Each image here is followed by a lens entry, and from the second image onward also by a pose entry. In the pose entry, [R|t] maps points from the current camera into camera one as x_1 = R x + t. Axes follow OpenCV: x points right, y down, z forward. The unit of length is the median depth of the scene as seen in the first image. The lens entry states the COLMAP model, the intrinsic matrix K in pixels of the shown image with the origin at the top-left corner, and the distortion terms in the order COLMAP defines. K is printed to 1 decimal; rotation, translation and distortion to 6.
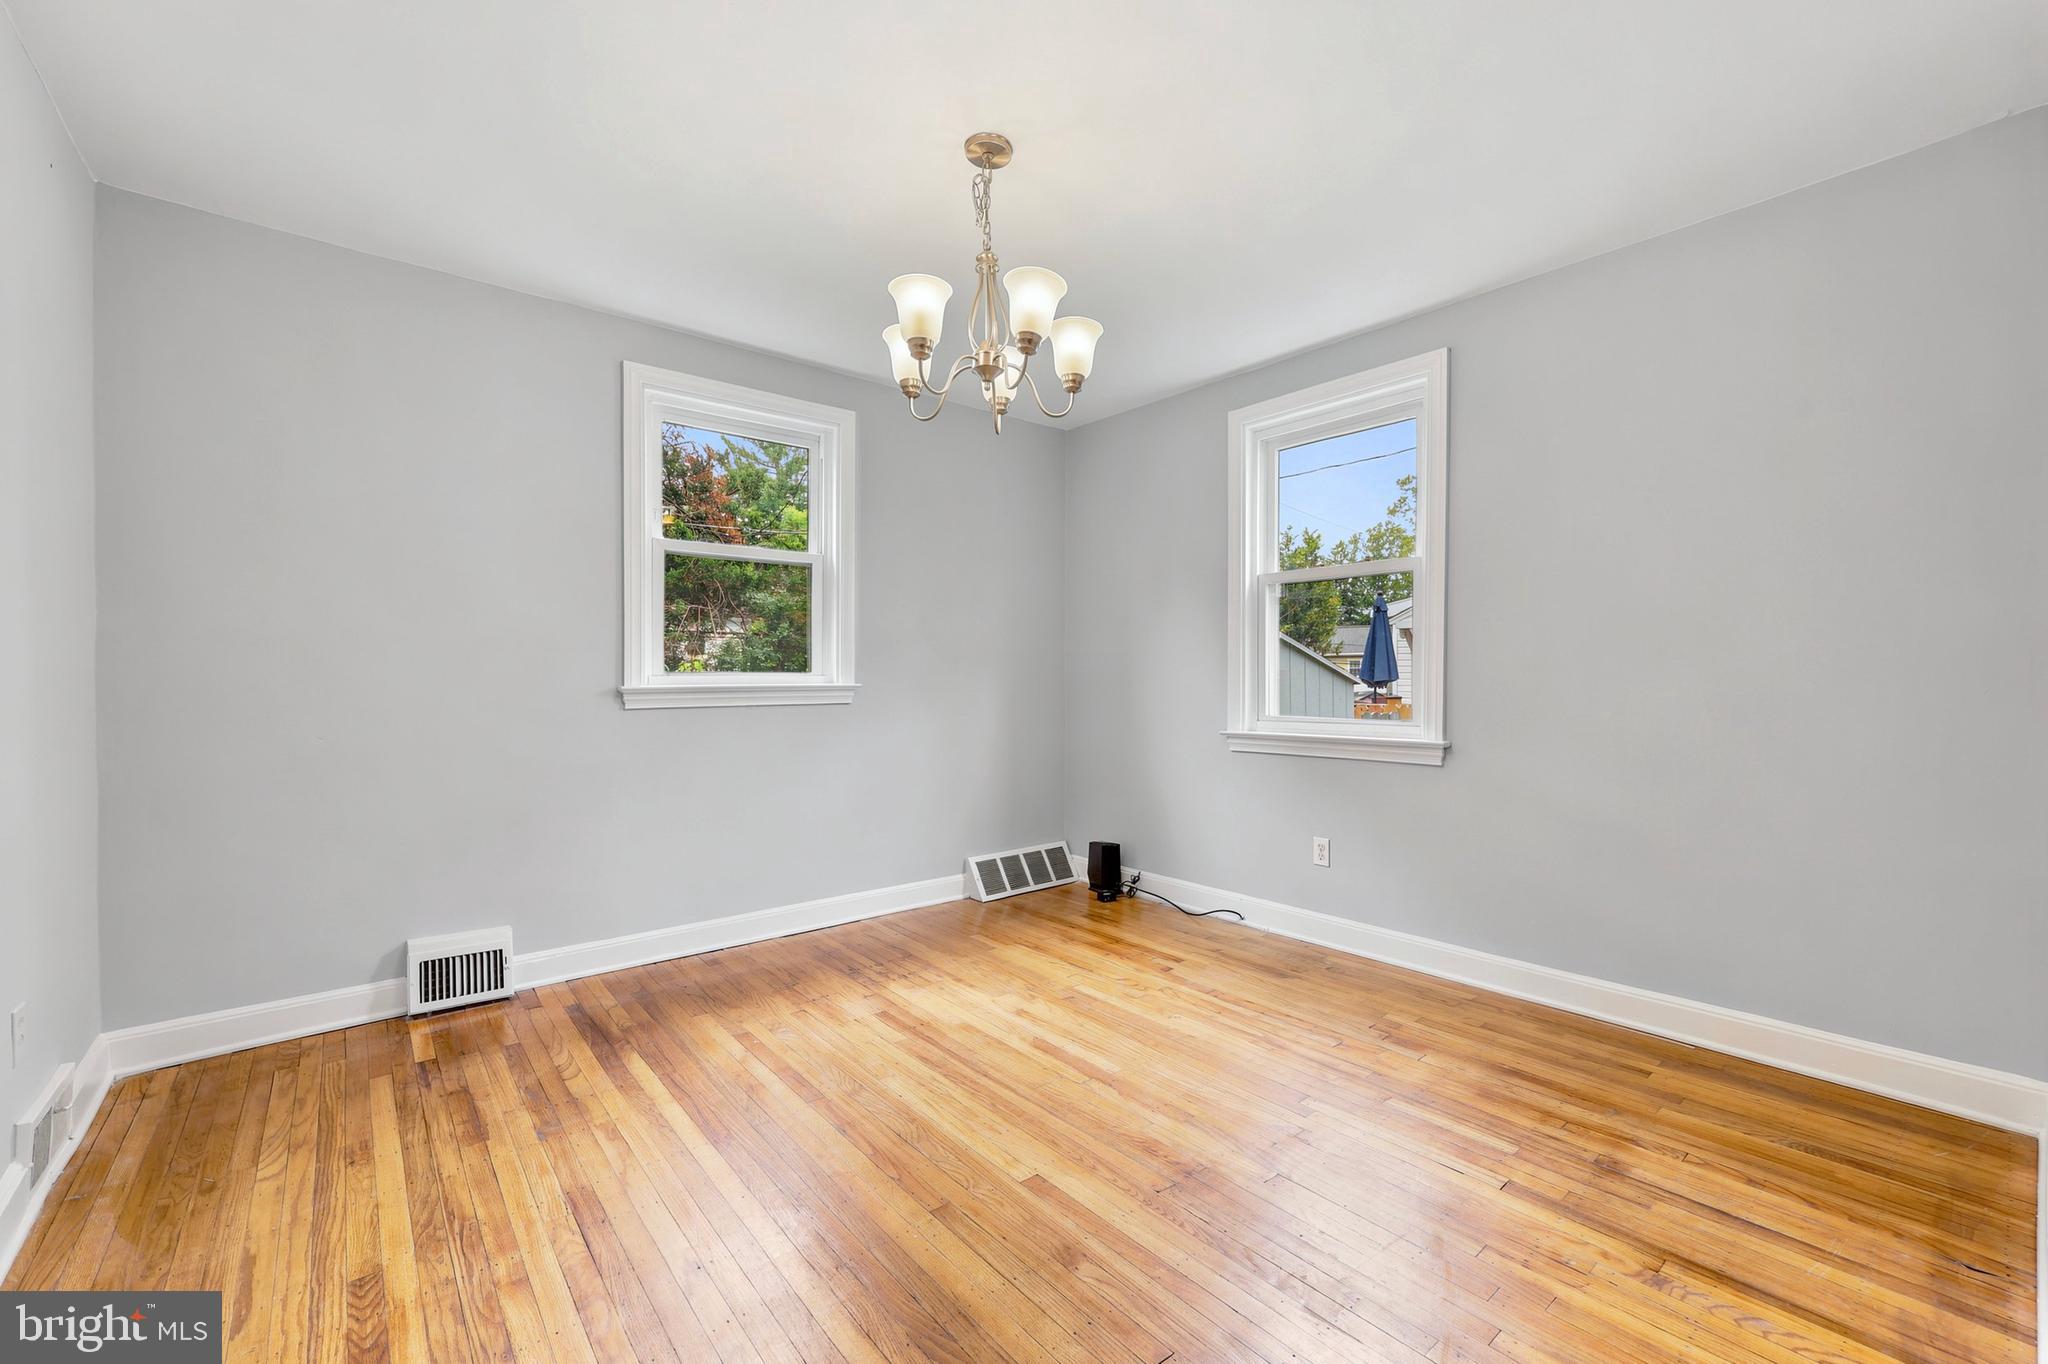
lens RADIAL K [[816.0, 0, 1054.4], [0, 816.0, 677.7], [0, 0, 1]] dist [-0.001914, -0.000094]
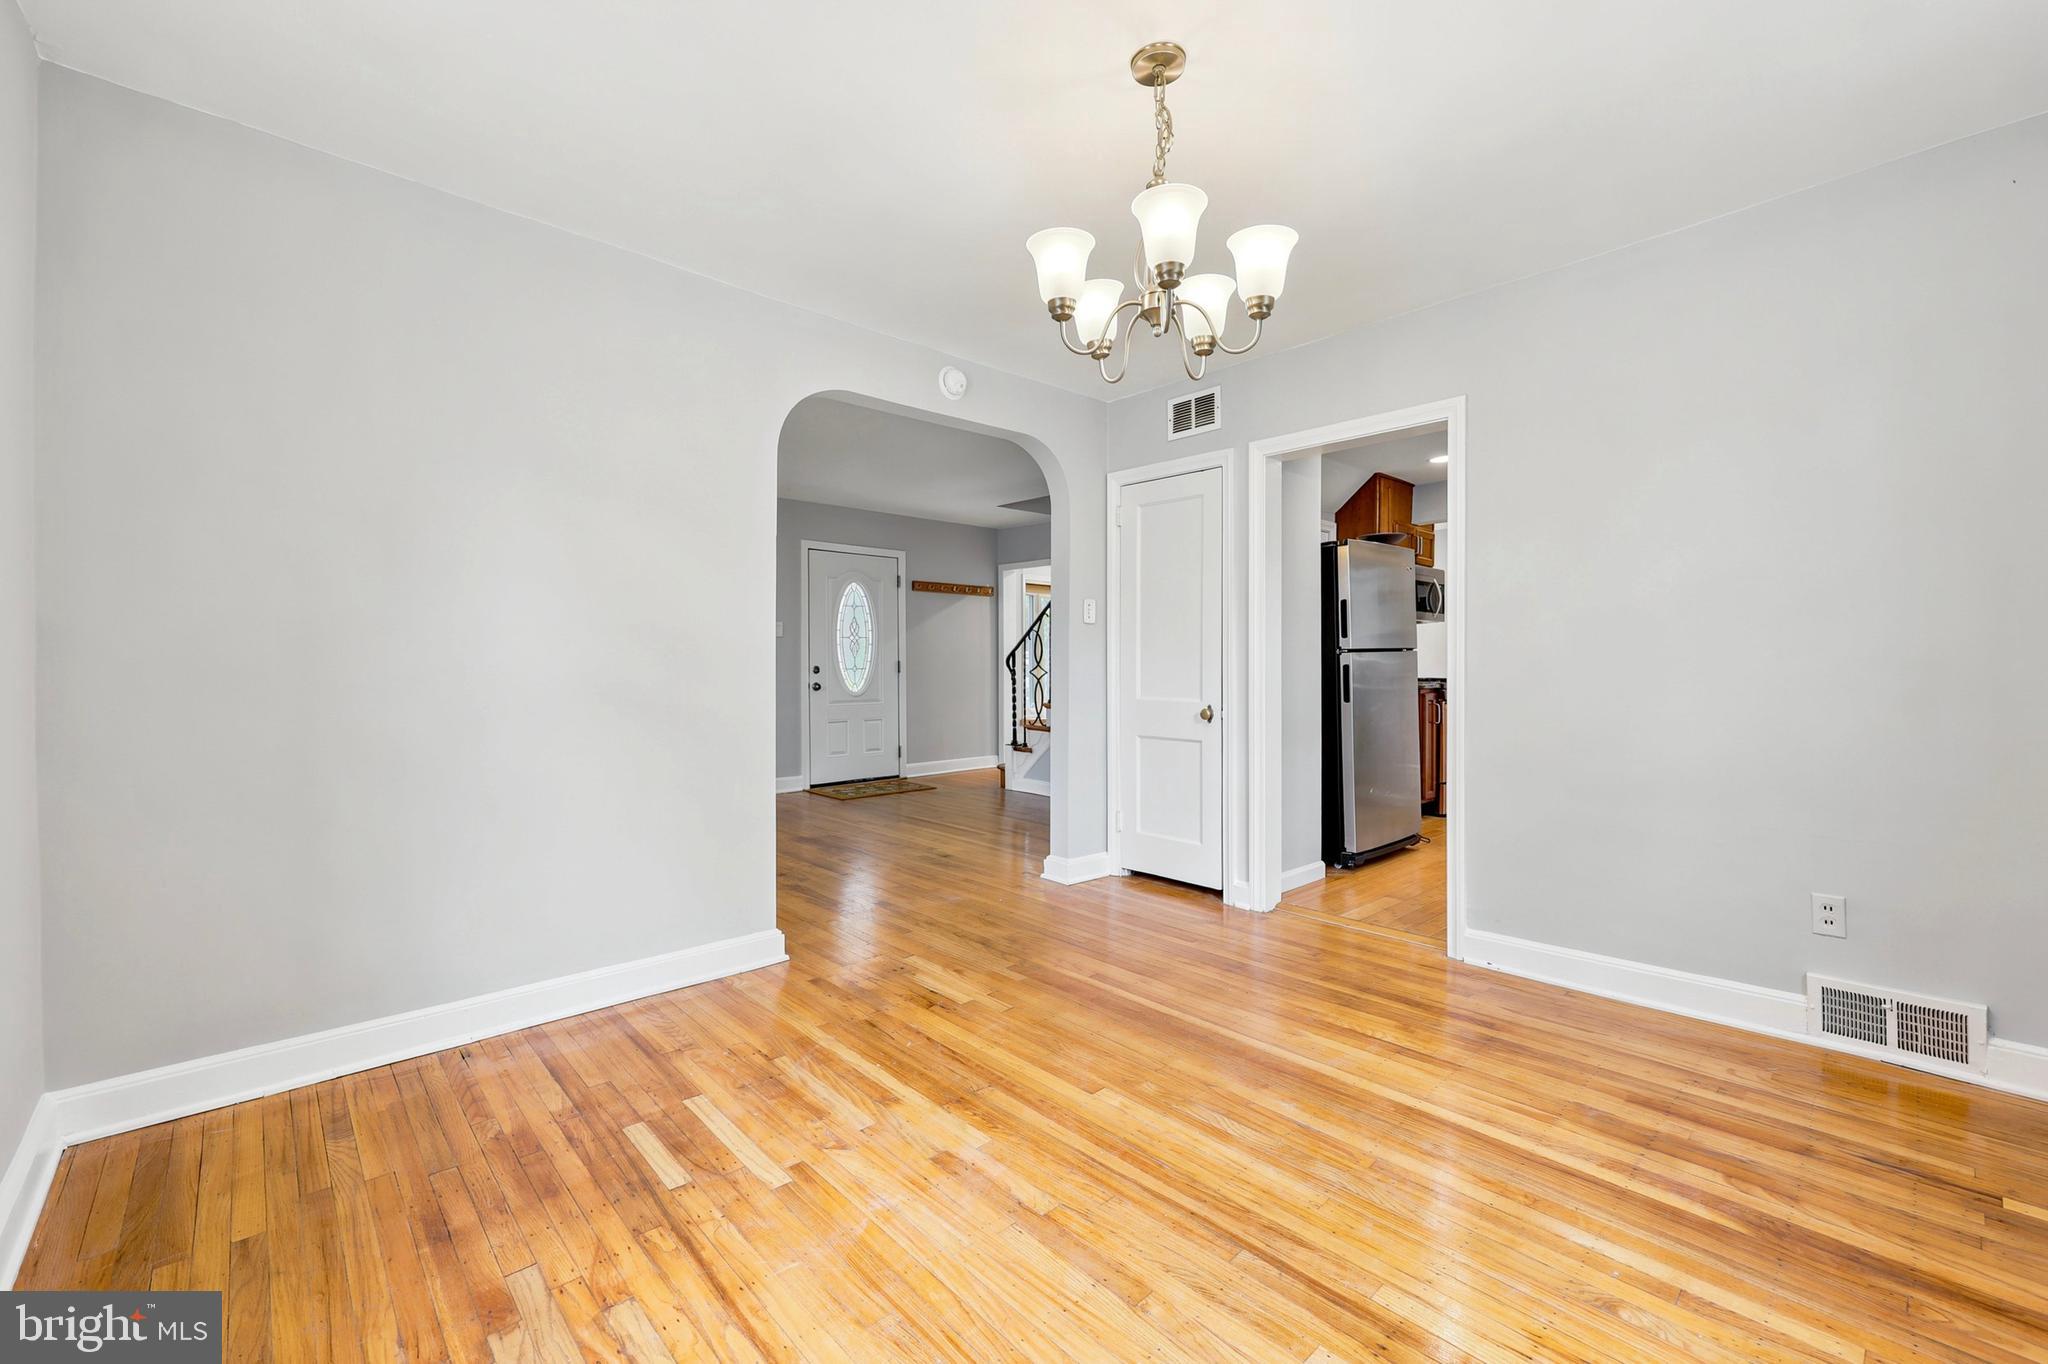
lens RADIAL K [[867.2, 0, 1025.4], [0, 867.2, 654.0], [0, 0, 1]] dist [-0.001616, -0.000239]
pose [[-0.999762, 0.009479, -0.019673, 0.078836], [0.009579, 0.999942, -0.004995, -0.003186], [0.019624, -0.005182, -0.999794, 1.911638]]
